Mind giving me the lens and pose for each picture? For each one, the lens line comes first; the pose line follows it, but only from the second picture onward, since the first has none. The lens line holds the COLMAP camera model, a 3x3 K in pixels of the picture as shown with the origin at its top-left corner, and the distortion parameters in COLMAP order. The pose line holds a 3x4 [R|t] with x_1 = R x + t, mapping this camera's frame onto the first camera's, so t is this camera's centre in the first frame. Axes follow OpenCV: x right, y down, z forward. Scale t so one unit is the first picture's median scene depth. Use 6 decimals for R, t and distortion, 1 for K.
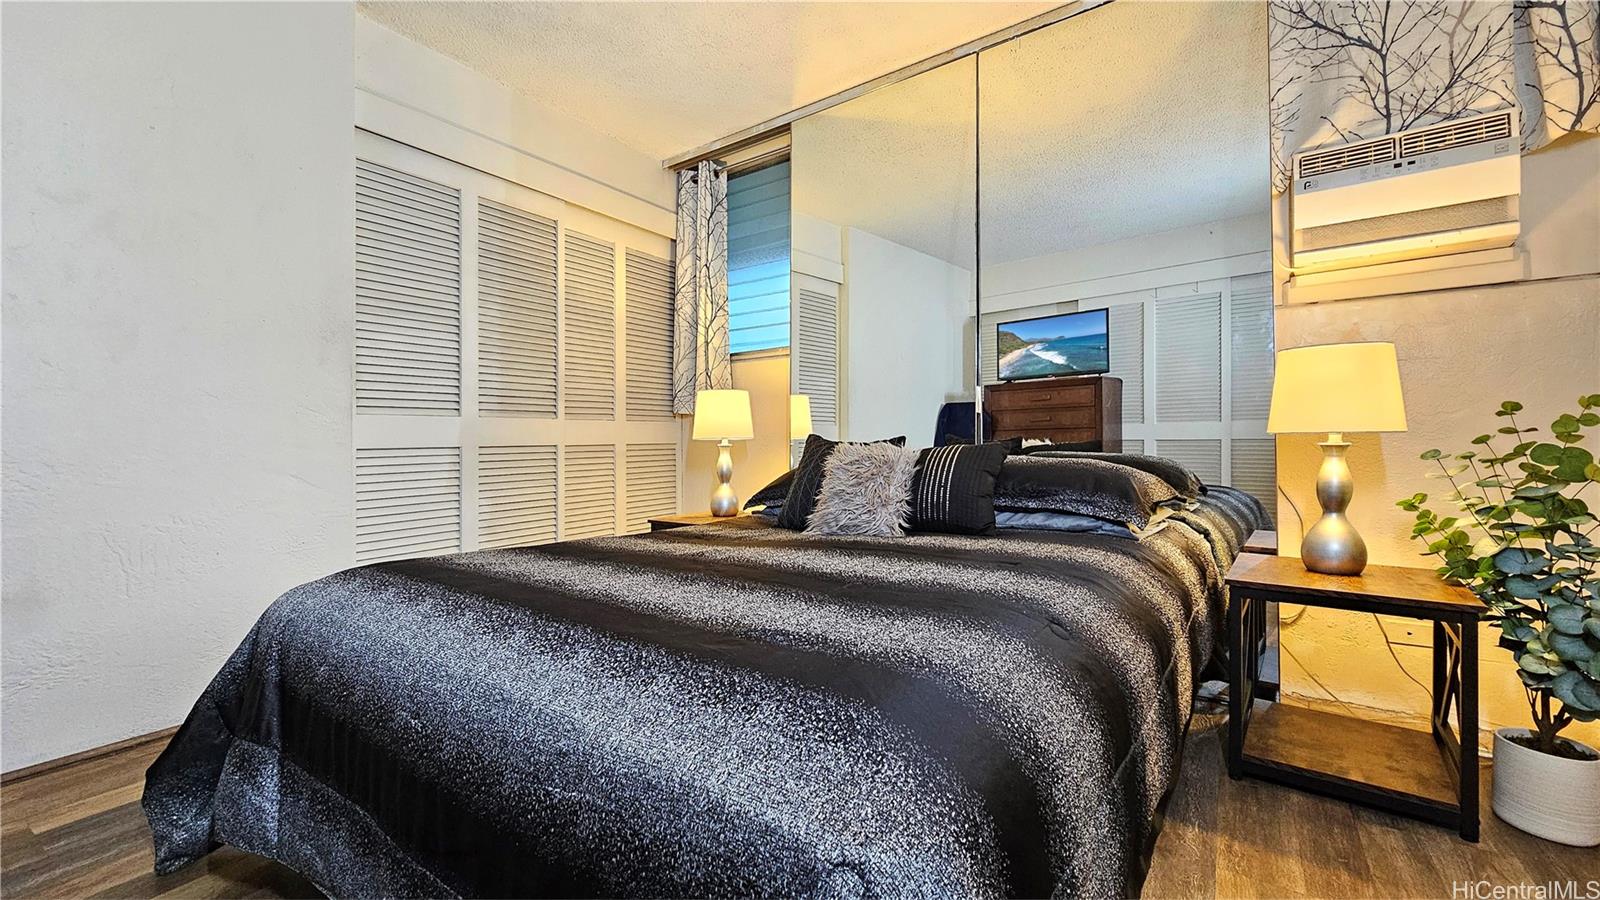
lens RADIAL K [[661.7, 0, 793.8], [0, 661.7, 438.1], [0, 0, 1]] dist [0.003113, 0.000350]
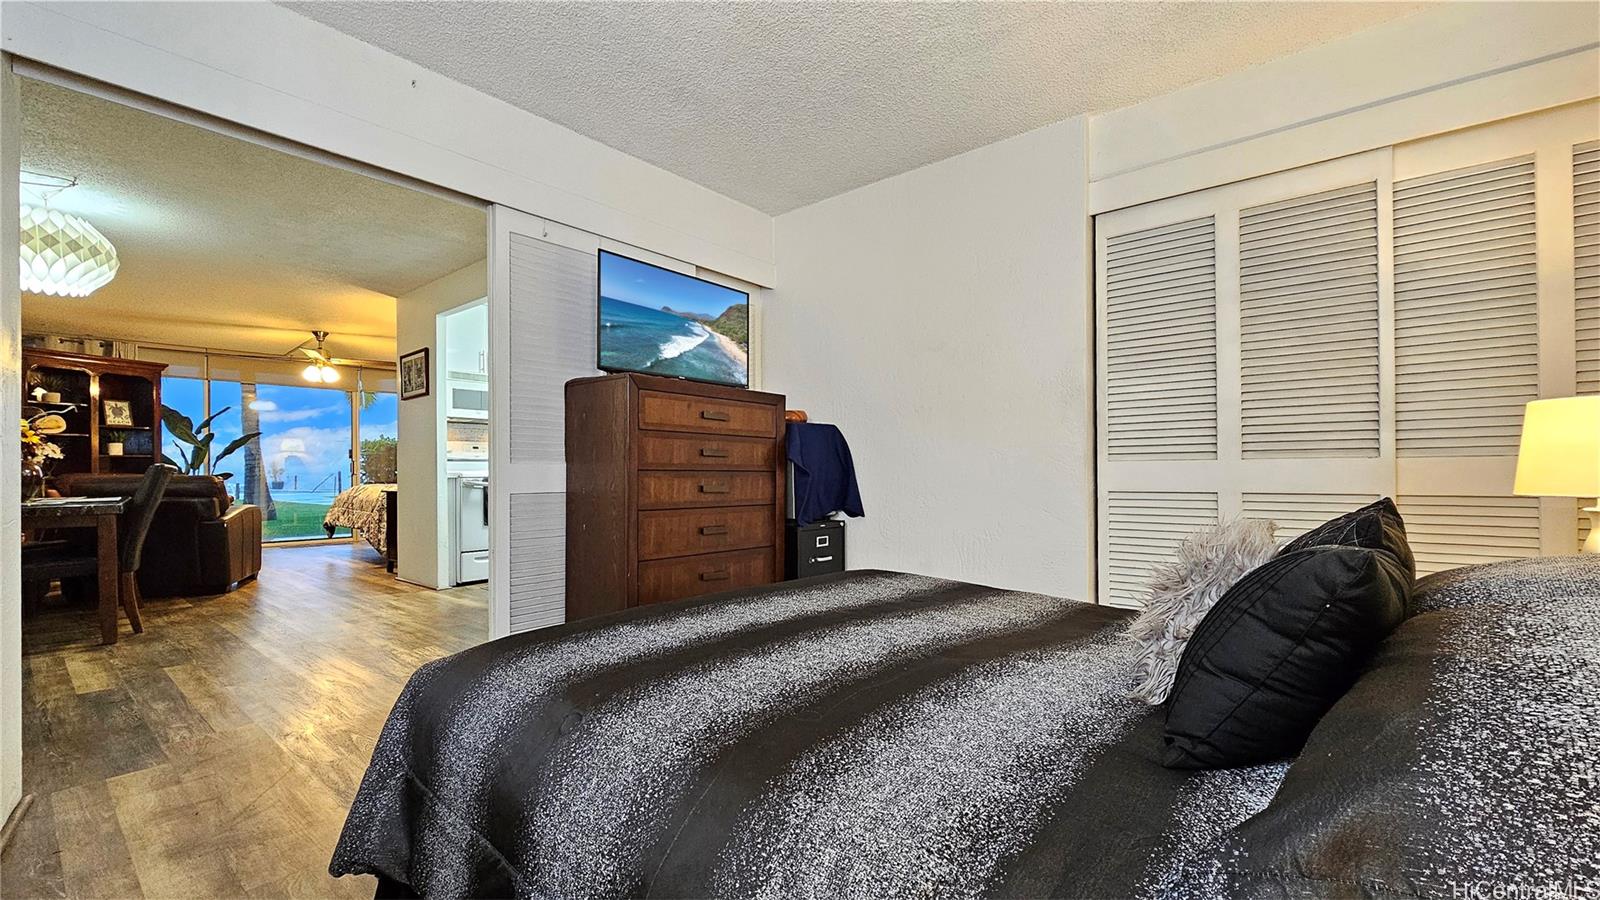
lens RADIAL K [[661.7, 0, 794.7], [0, 661.7, 481.0], [0, 0, 1]] dist [0.003113, 0.000350]
pose [[-0.082898, -0.001250, -0.996557, 0.463817], [-0.002669, 0.999996, -0.001032, -0.000298], [0.996555, 0.002574, -0.082901, 0.490506]]
